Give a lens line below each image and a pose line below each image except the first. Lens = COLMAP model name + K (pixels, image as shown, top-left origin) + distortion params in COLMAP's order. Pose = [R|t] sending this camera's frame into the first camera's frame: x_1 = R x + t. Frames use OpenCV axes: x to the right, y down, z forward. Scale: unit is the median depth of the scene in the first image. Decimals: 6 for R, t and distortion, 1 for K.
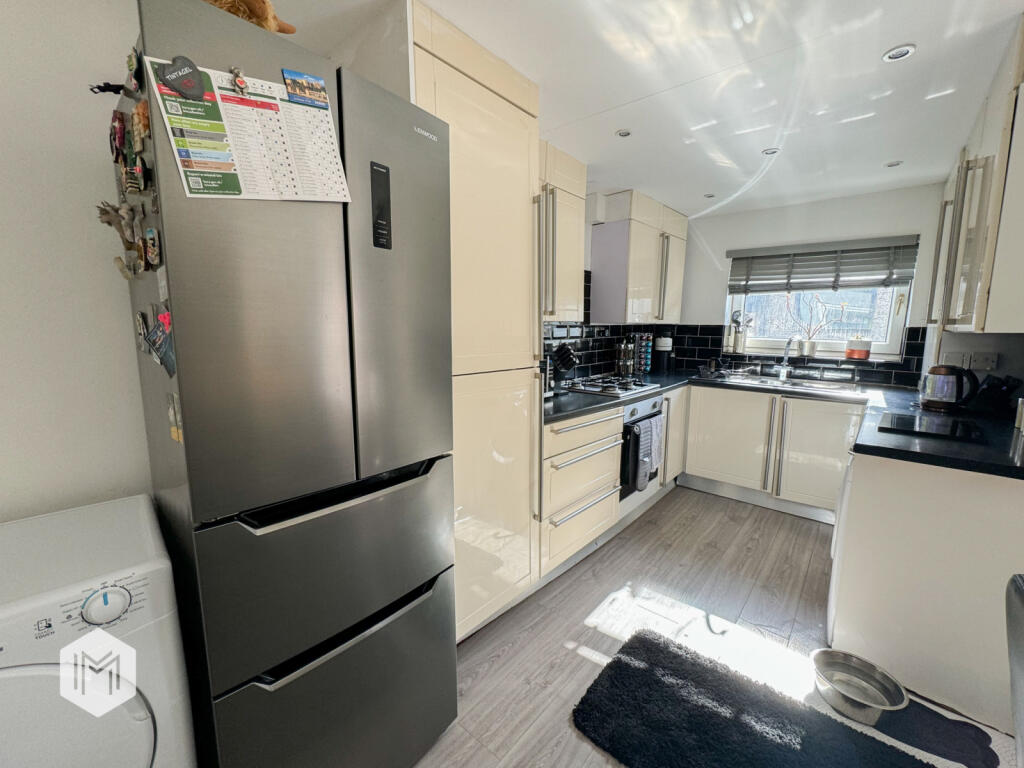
lens RADIAL K [[410.6, 0, 514.9], [0, 410.6, 386.1], [0, 0, 1]] dist [0.000526, -0.000268]
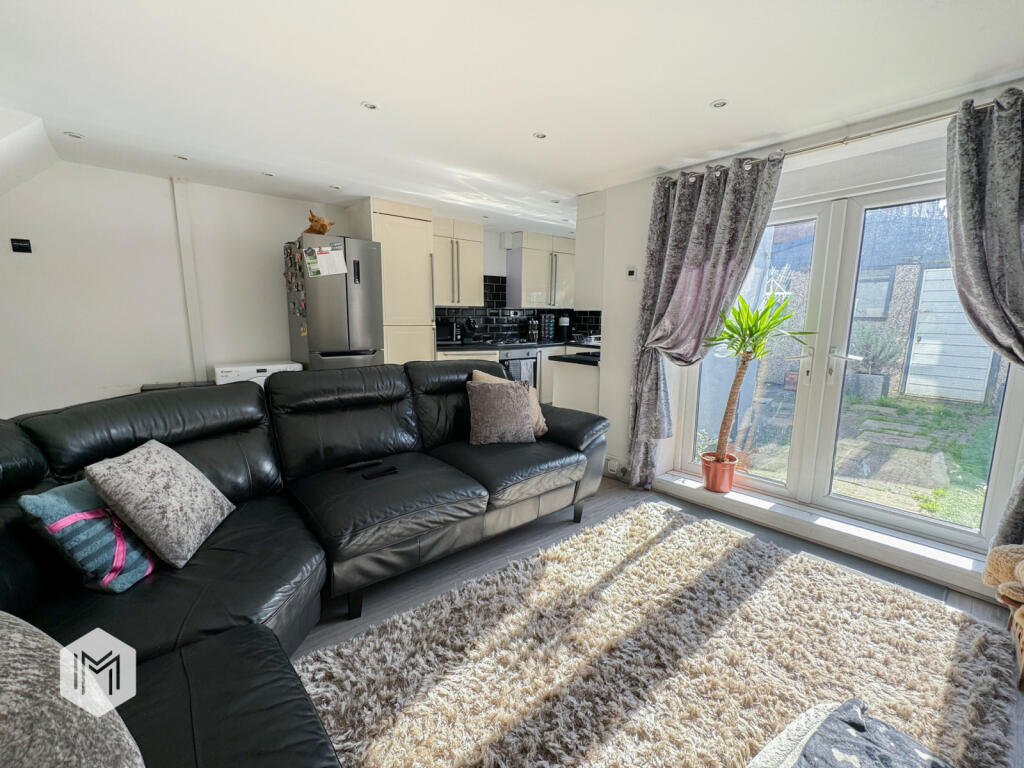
lens RADIAL K [[410.6, 0, 502.0], [0, 410.6, 384.4], [0, 0, 1]] dist [0.000526, -0.000268]
pose [[0.988277, 0.033142, -0.149033, 1.069807], [-0.029206, 0.999167, 0.028518, 0.285839], [0.149854, -0.023831, 0.988421, -1.695055]]
